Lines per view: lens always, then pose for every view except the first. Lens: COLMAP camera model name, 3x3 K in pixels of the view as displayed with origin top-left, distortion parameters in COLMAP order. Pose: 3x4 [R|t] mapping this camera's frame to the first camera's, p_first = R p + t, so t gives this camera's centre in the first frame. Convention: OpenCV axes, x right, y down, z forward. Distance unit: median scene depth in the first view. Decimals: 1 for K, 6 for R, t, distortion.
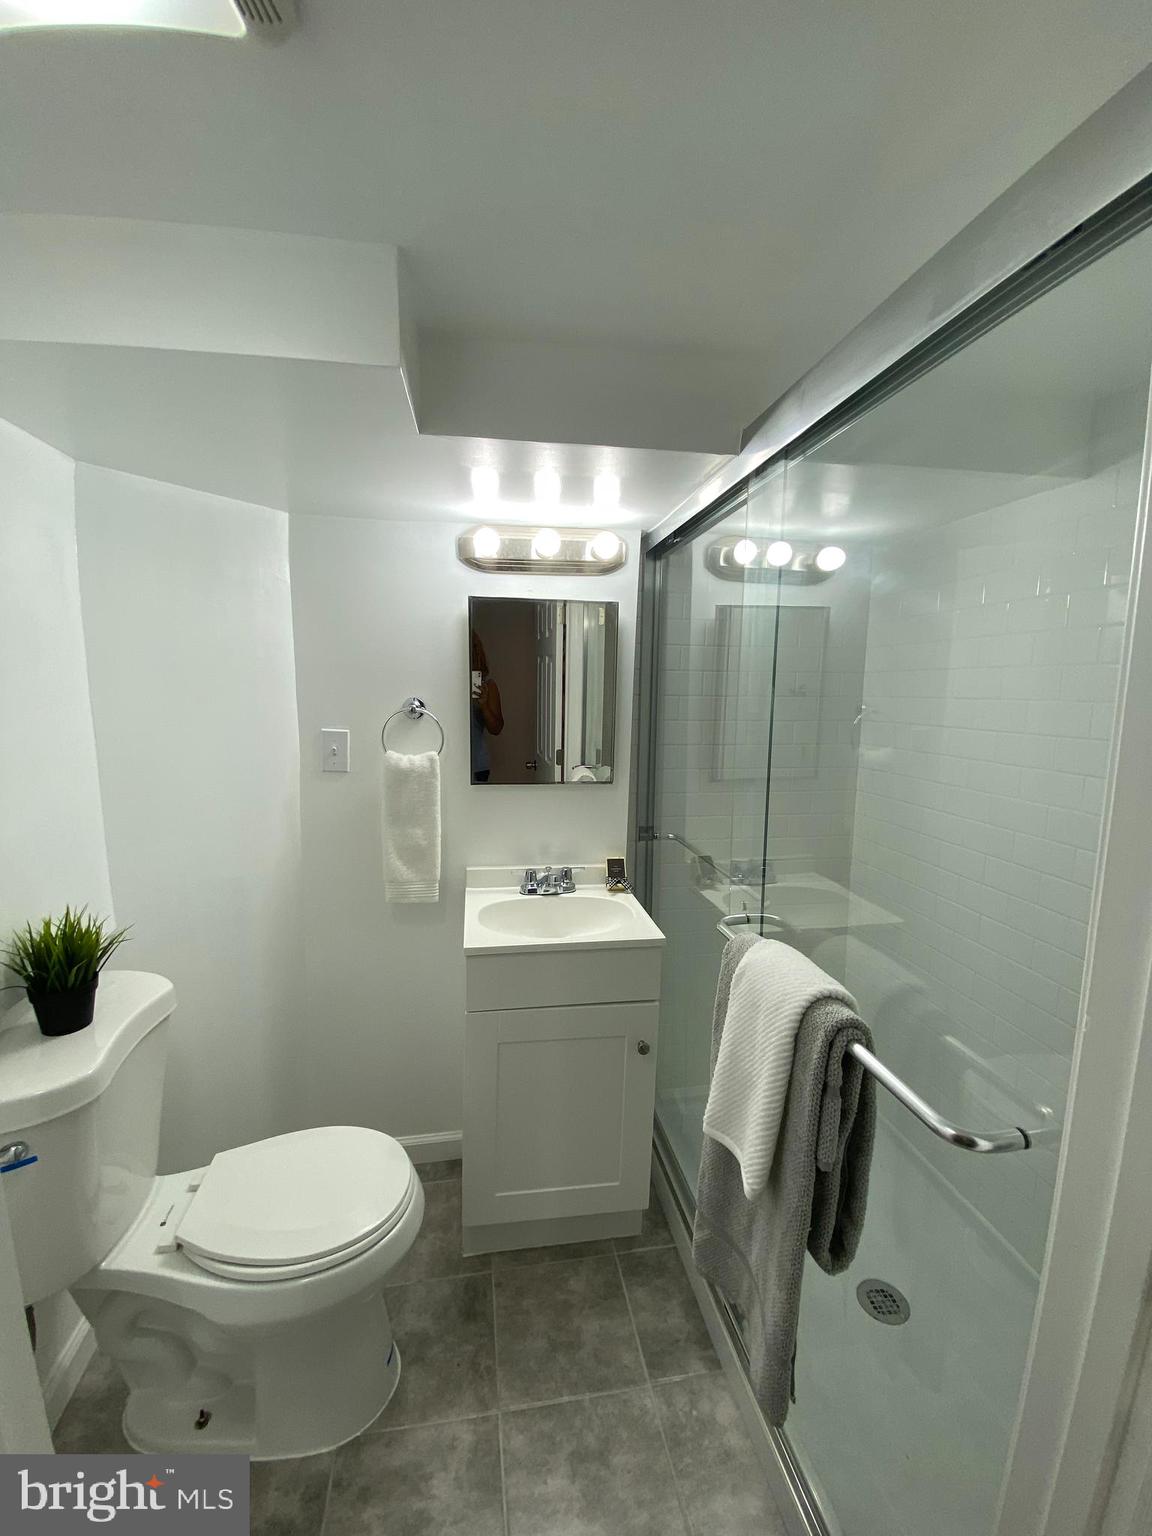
lens RADIAL K [[623.0, 0, 576.0], [0, 623.0, 768.0], [0, 0, 1]] dist [0.015739, -0.018155]
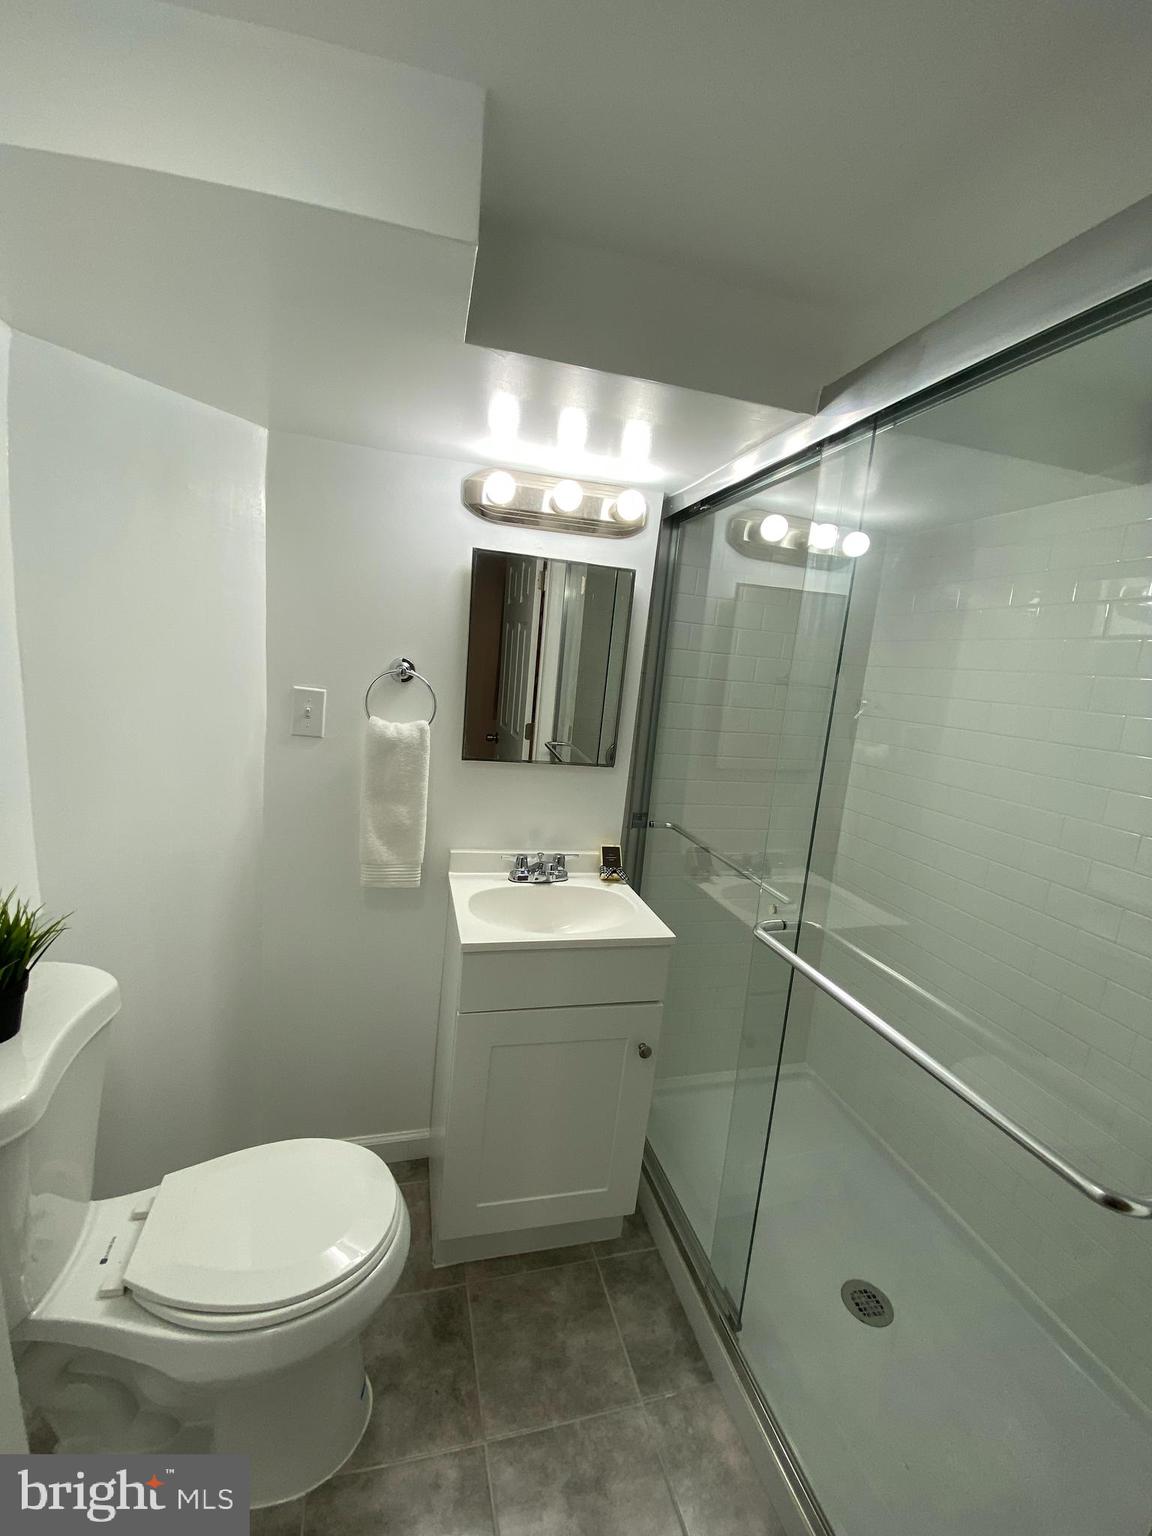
lens RADIAL K [[623.0, 0, 576.0], [0, 623.0, 768.0], [0, 0, 1]] dist [0.015739, -0.018155]
pose [[0.992268, 0.054654, 0.111436, -0.116308], [-0.059544, 0.997382, 0.041028, -0.008954], [-0.108902, -0.047346, 0.992924, 0.092680]]
